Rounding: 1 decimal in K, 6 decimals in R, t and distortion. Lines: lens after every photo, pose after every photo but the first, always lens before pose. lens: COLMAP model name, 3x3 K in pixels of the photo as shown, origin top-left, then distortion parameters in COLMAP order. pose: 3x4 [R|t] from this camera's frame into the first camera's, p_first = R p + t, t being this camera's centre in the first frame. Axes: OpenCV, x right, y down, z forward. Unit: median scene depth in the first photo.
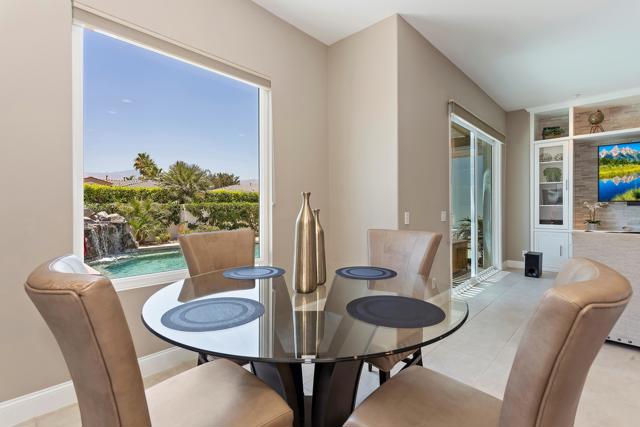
lens RADIAL K [[308.9, 0, 320.6], [0, 308.9, 208.4], [0, 0, 1]] dist [0.001812, -0.000108]
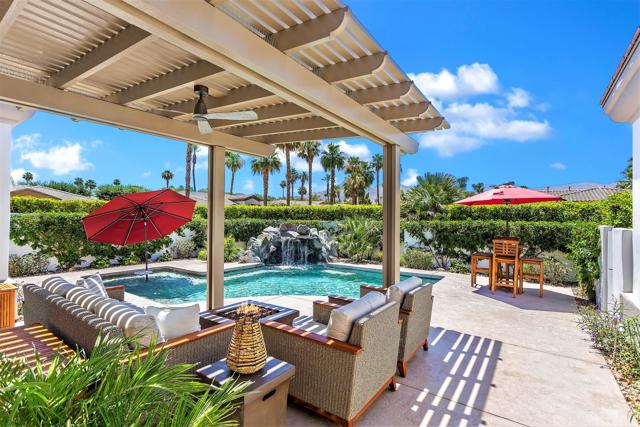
lens RADIAL K [[312.5, 0, 320.0], [0, 312.5, 213.5], [0, 0, 1]] dist [-0.002842, -0.000800]
pose [[0.151684, -0.010698, -0.988371, 0.383654], [-0.011520, 0.999854, -0.012590, -0.024245], [0.988362, 0.013296, 0.151538, 0.636370]]
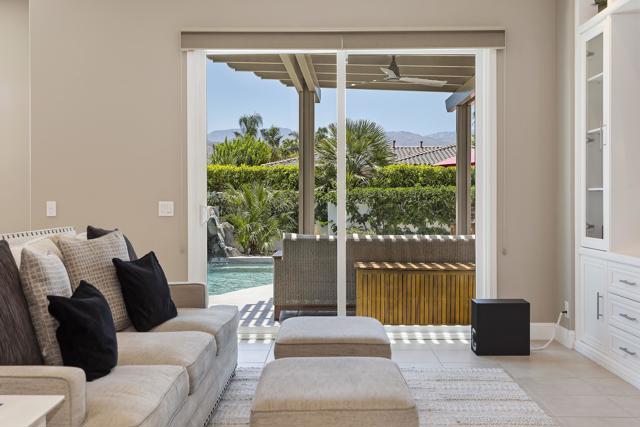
lens RADIAL K [[729.8, 0, 320.0], [0, 729.8, 213.5], [0, 0, 1]] dist [0.026394, 0.015319]
pose [[0.664726, 0.011410, -0.747000, 0.585982], [0.003054, 0.999834, 0.017989, 0.003151], [0.747081, -0.014240, 0.664581, 0.067200]]
